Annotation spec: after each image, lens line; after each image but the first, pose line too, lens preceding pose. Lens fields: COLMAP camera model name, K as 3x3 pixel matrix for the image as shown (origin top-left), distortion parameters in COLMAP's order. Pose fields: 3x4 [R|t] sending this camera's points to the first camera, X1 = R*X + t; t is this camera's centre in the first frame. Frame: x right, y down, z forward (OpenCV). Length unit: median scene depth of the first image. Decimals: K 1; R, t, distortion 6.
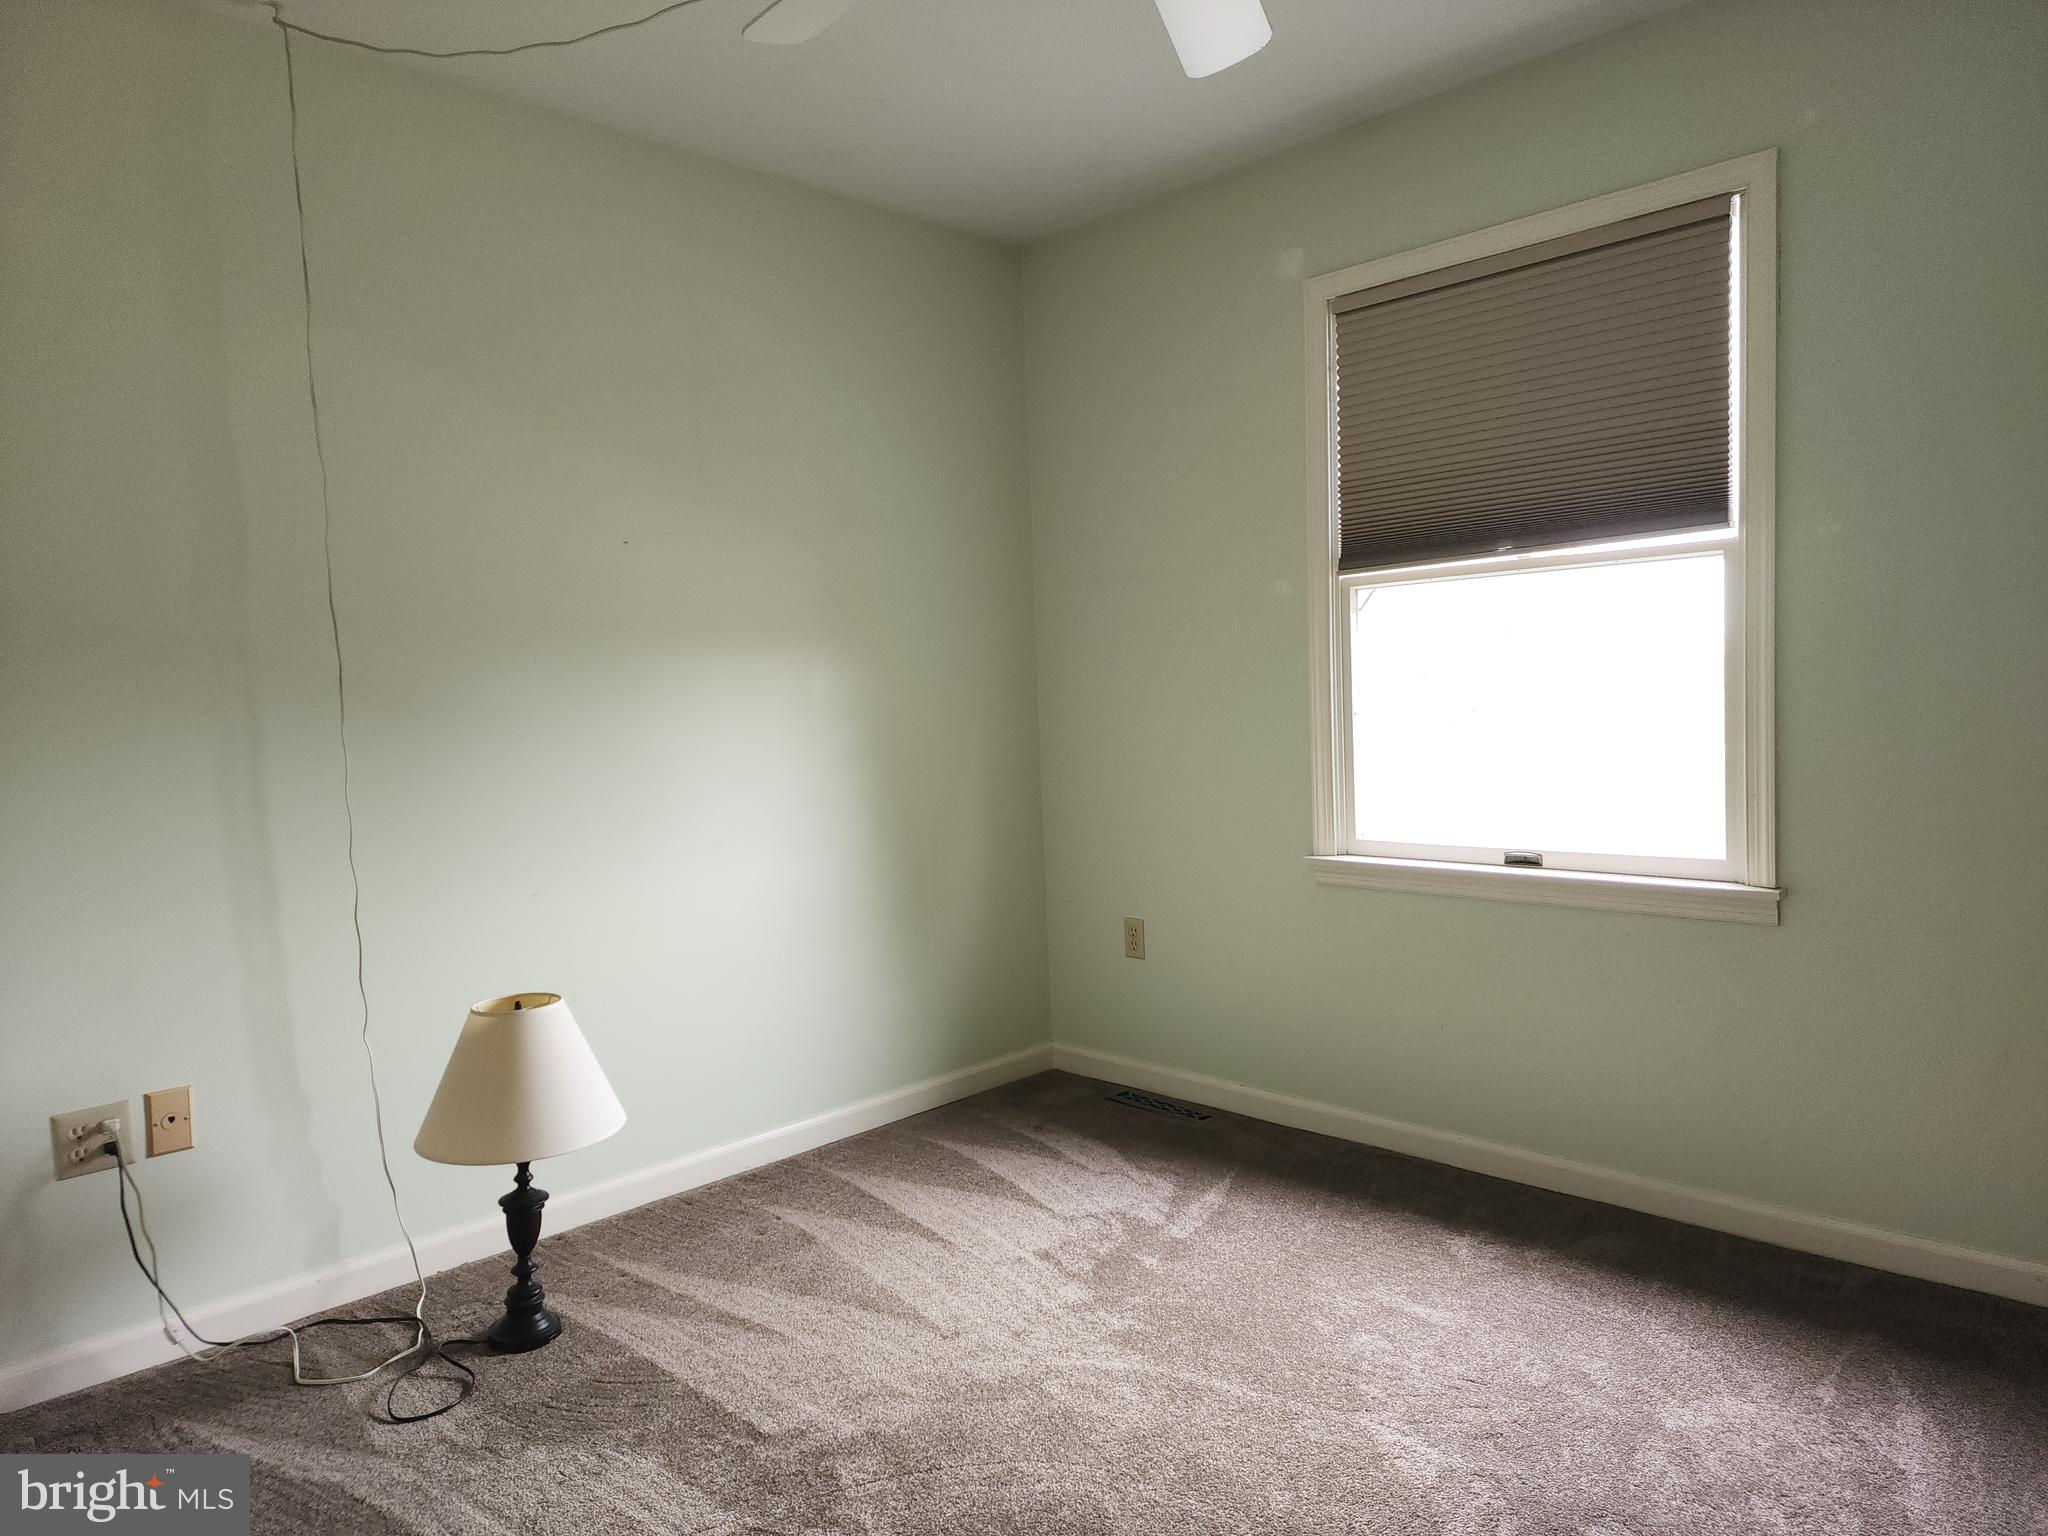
lens RADIAL K [[1358.4, 0, 1015.5], [0, 1358.4, 770.8], [0, 0, 1]] dist [0.097461, -0.088907]
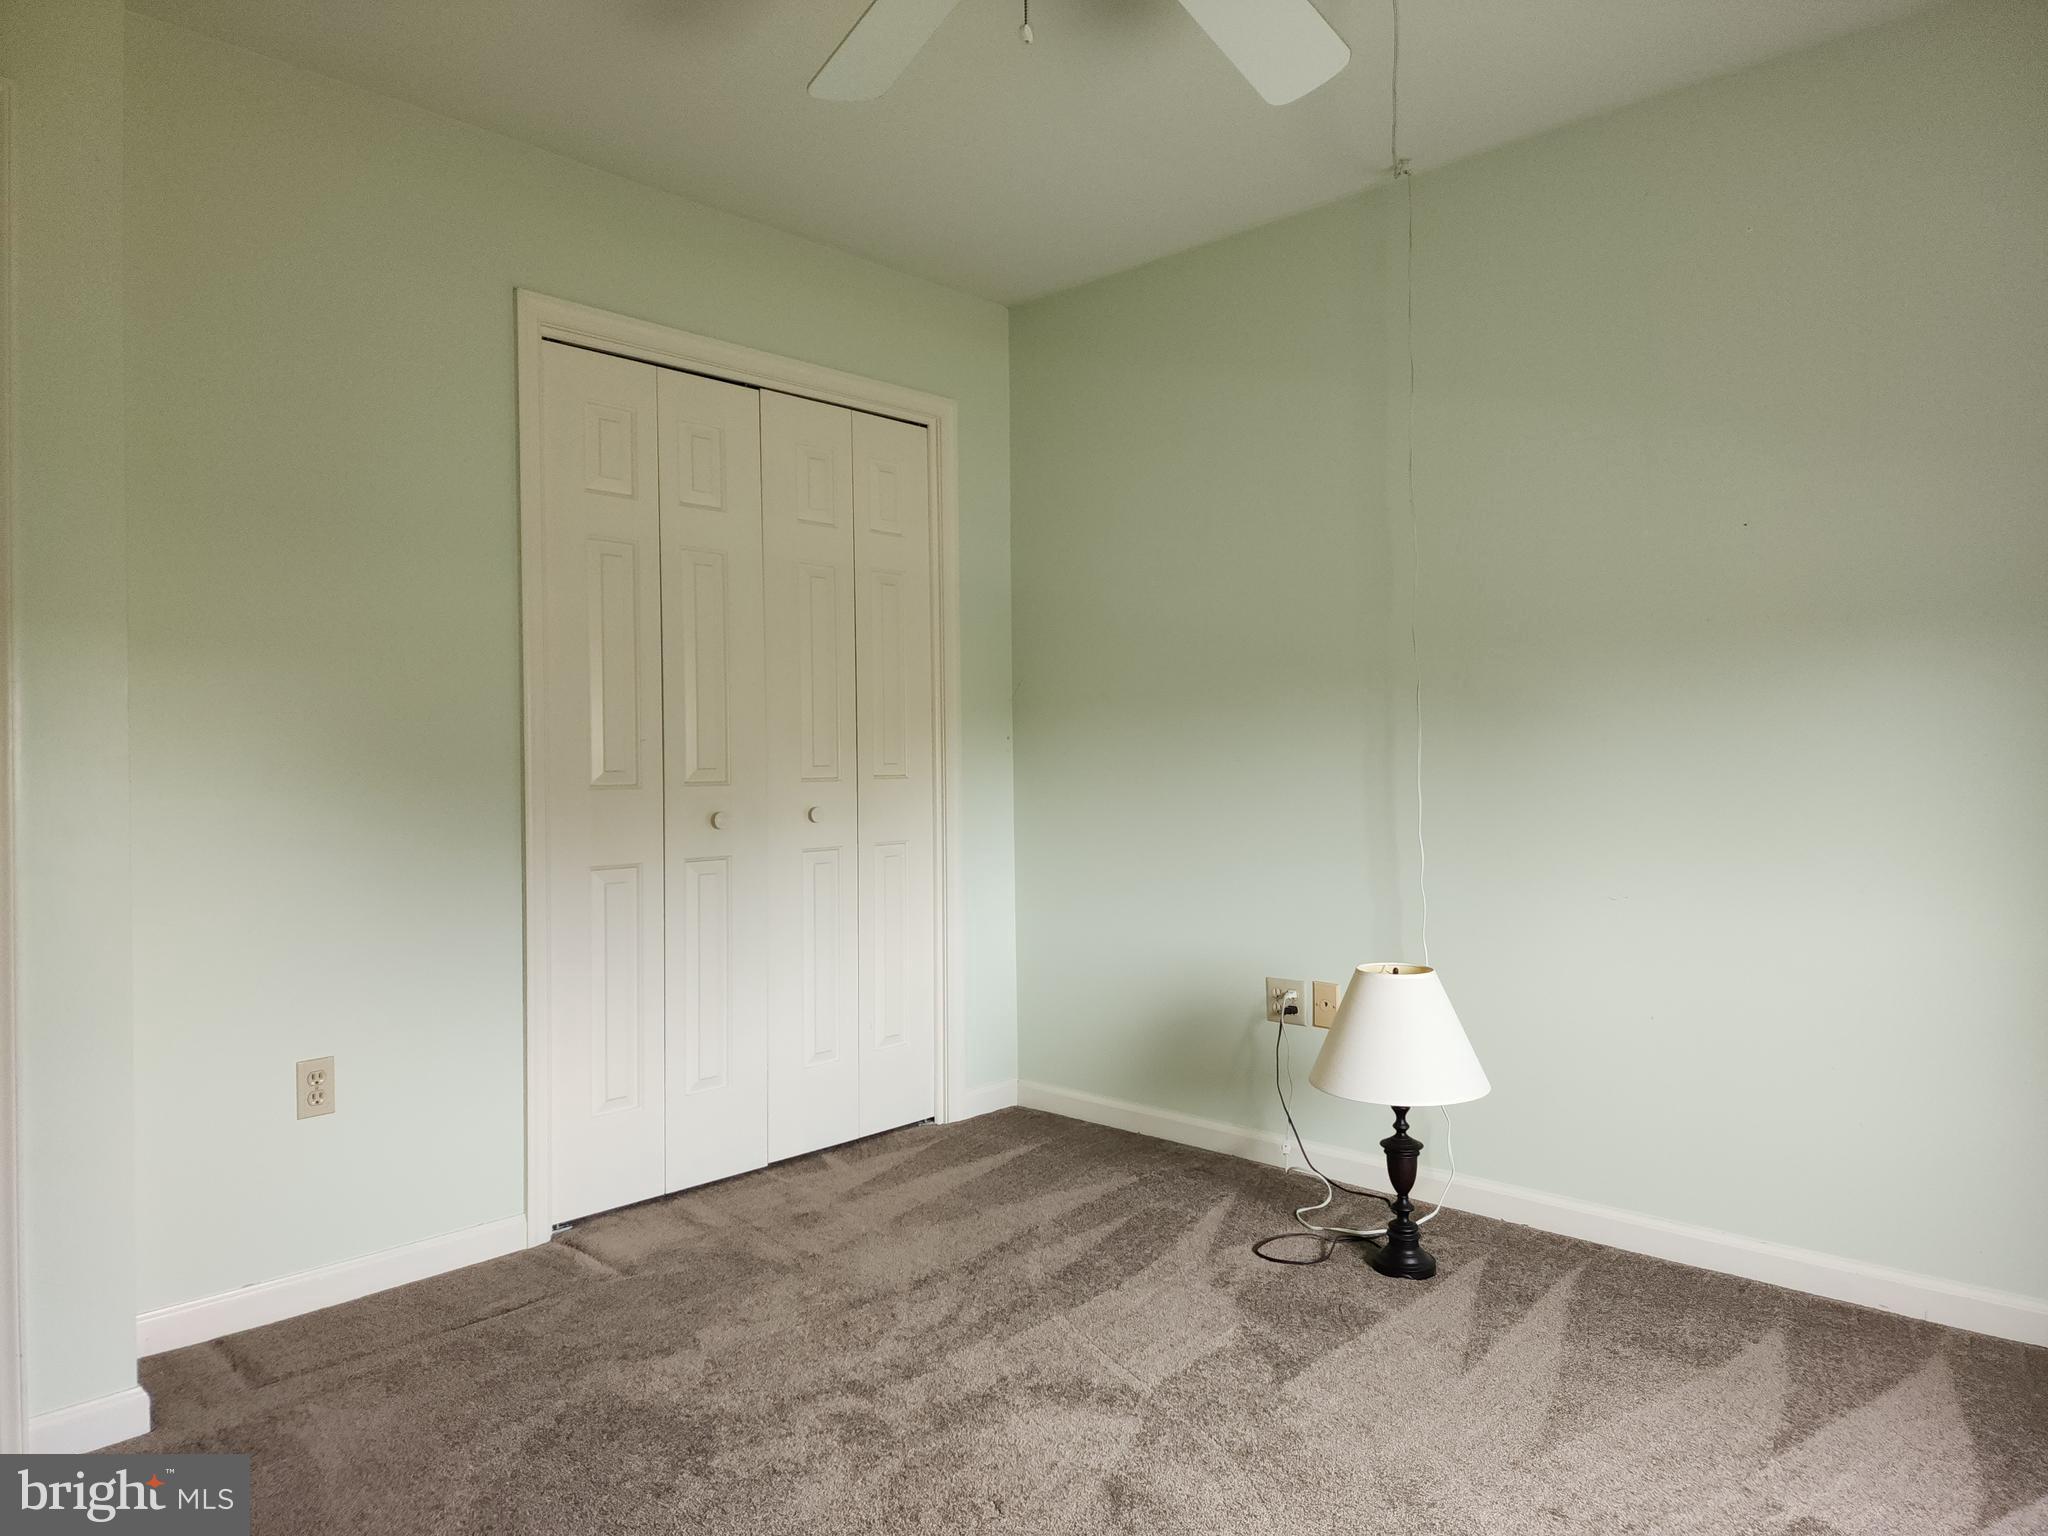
lens RADIAL K [[1358.4, 0, 1015.5], [0, 1358.4, 770.8], [0, 0, 1]] dist [0.097461, -0.088907]
pose [[0.027704, 0.046659, -0.998527, 0.749958], [-0.047432, 0.997846, 0.045312, -0.030799], [0.998490, 0.046107, 0.029857, 0.643894]]
